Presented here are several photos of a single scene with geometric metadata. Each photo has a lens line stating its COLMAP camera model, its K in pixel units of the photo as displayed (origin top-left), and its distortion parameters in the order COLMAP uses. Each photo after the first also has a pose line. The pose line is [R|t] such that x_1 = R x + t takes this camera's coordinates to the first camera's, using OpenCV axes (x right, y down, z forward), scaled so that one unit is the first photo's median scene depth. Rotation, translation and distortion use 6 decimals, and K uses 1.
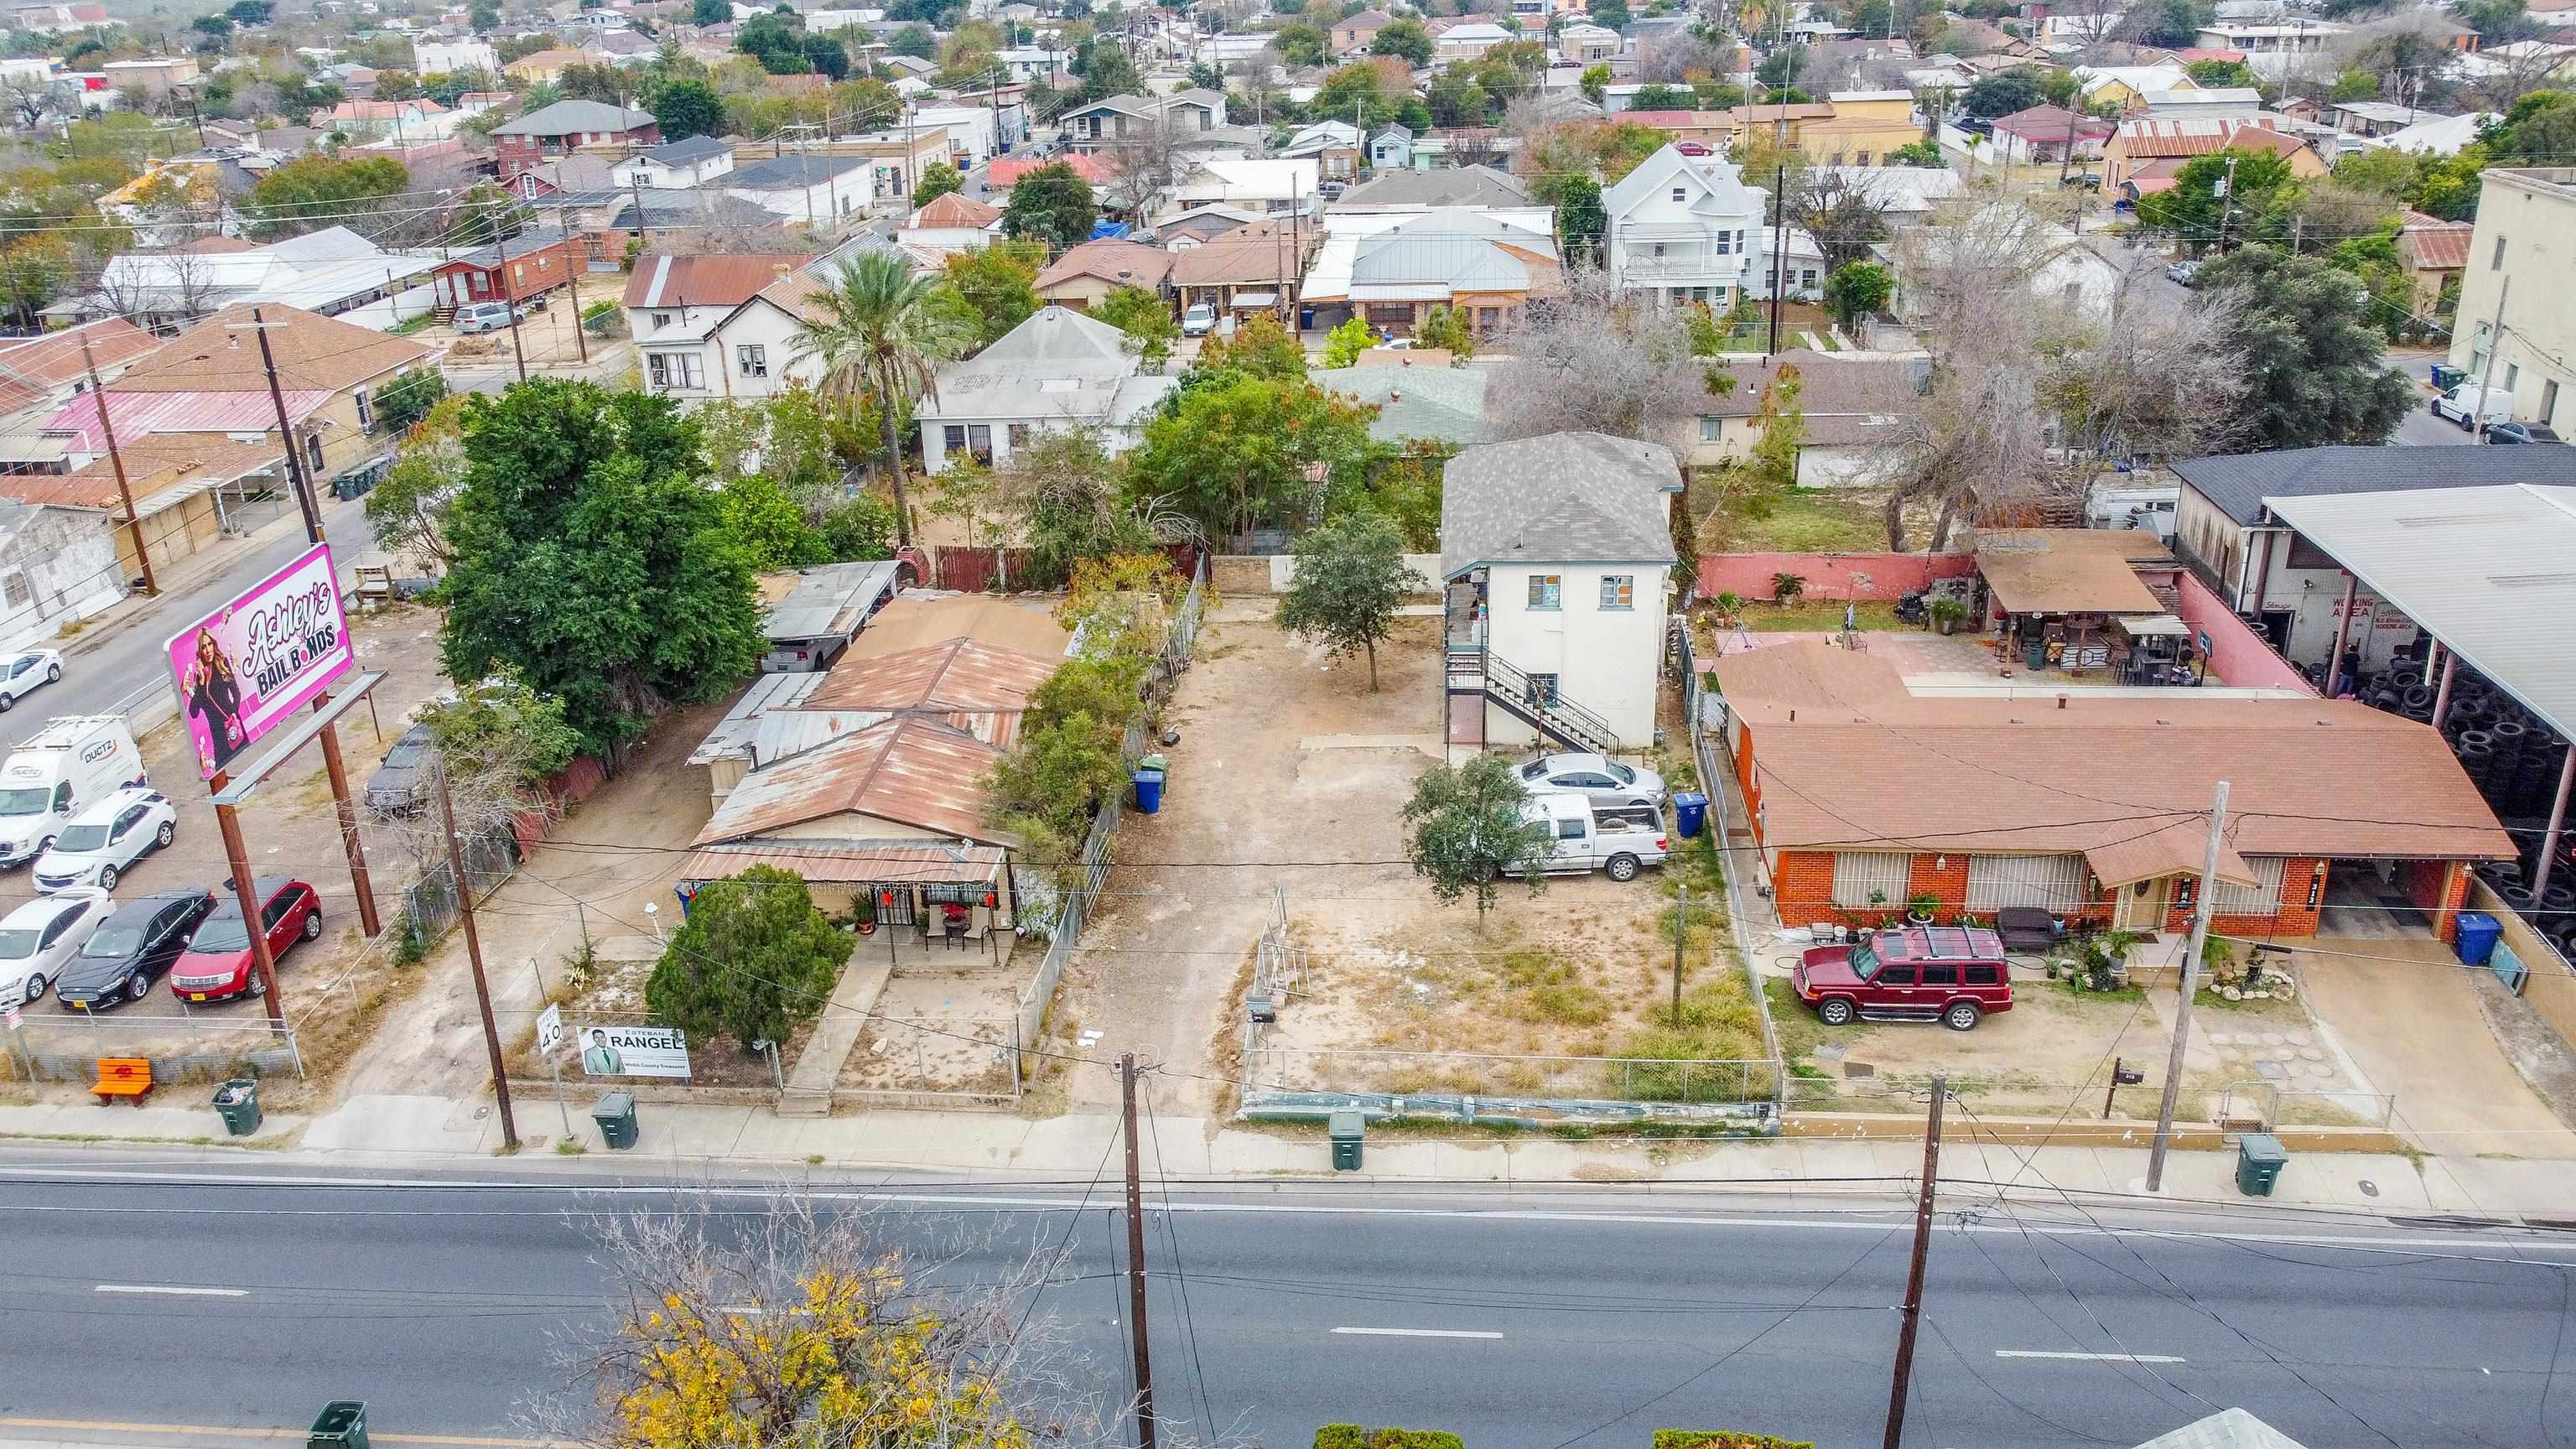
lens RADIAL K [[1862.1, 0, 1300.0], [0, 1862.1, 746.5], [0, 0, 1]] dist [-0.006057, -0.003229]
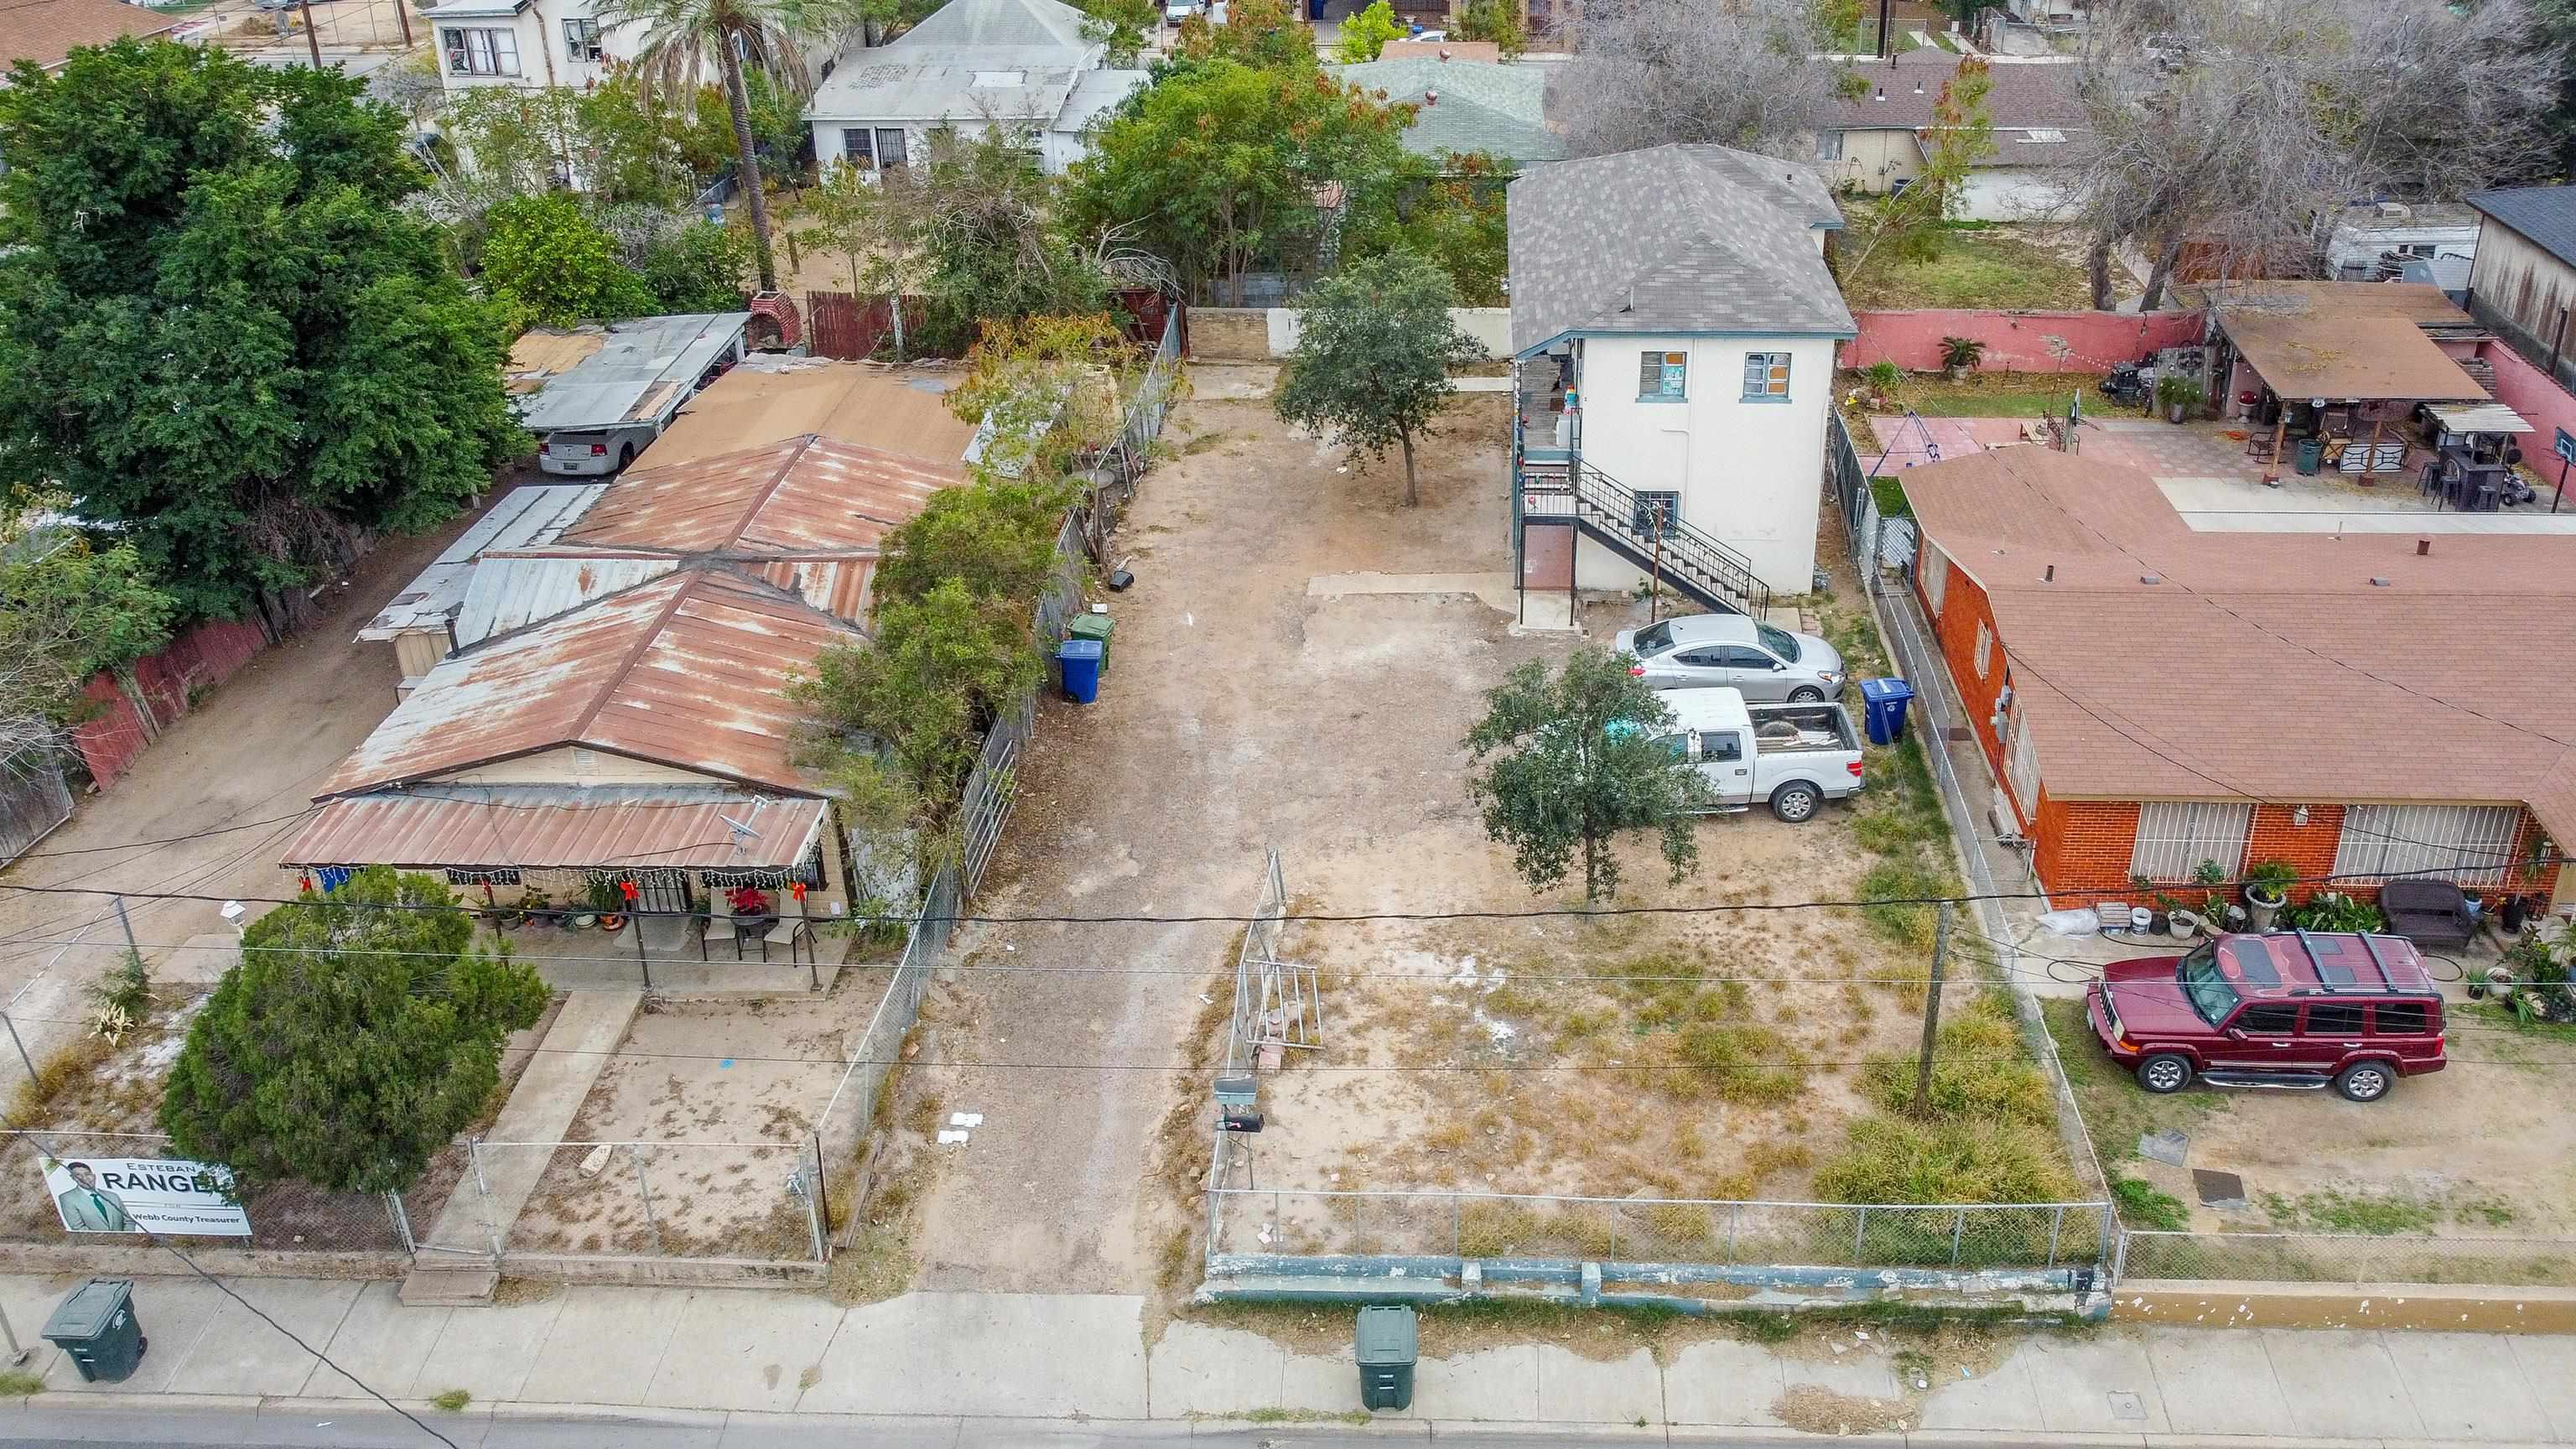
lens RADIAL K [[1862.1, 0, 1433.7], [0, 1862.1, 477.2], [0, 0, 1]] dist [-0.006057, -0.003229]
pose [[0.997816, 0.000255, 0.066052, 0.001450], [-0.000674, 0.999980, 0.006318, -0.053482], [-0.066049, -0.006348, 0.997796, 0.343972]]
